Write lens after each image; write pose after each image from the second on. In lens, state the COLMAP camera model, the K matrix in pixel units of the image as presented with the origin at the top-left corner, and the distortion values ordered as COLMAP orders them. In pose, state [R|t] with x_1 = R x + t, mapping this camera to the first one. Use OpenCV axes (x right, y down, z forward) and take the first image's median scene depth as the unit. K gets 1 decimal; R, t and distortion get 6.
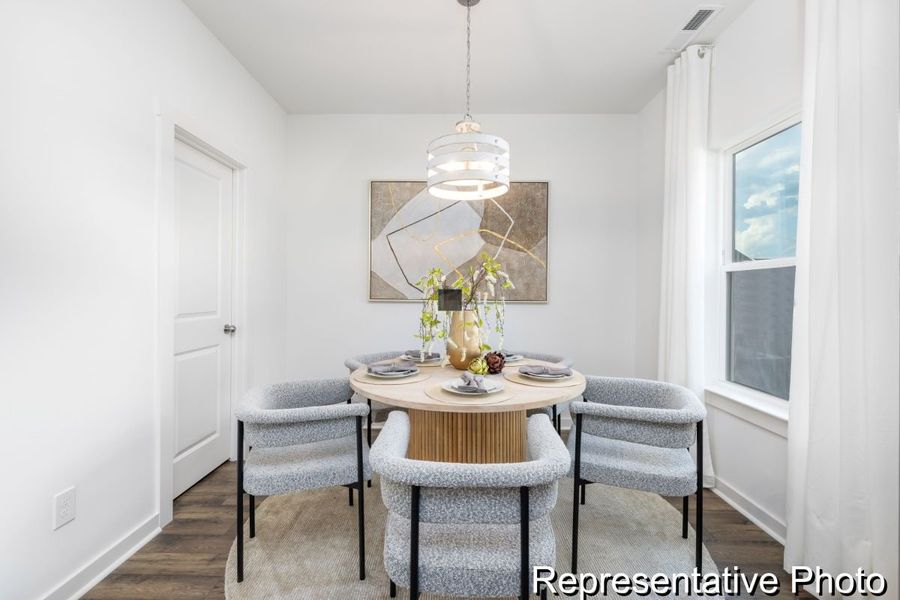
lens RADIAL K [[390.1, 0, 449.1], [0, 390.1, 295.2], [0, 0, 1]] dist [-0.000508, -0.000068]
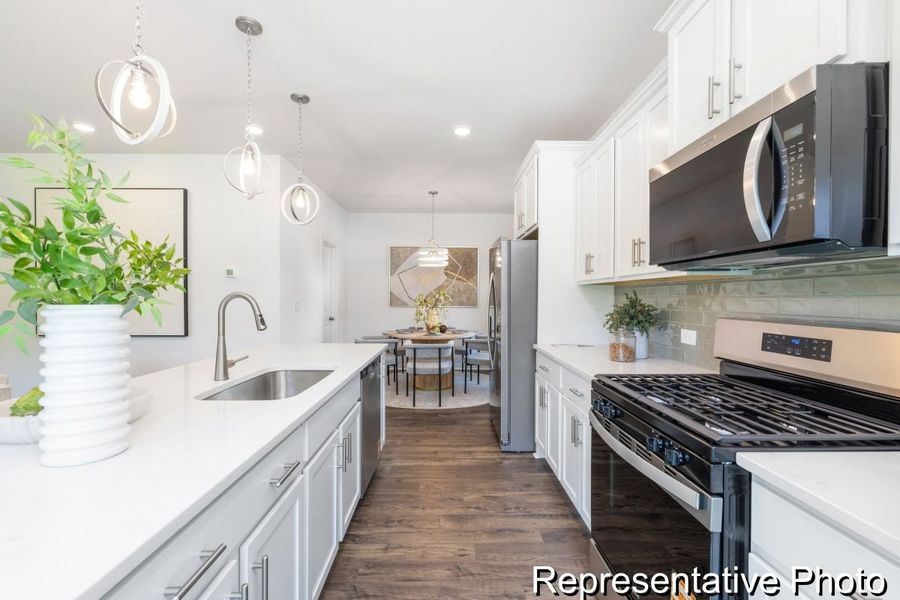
lens RADIAL K [[388.4, 0, 450.0], [0, 388.4, 300.0], [0, 0, 1]] dist [-0.003096, -0.000059]
pose [[0.999741, 0.001835, 0.022663, 0.064512], [-0.001801, 0.999997, -0.001539, -0.015100], [-0.022666, 0.001498, 0.999742, -1.045442]]
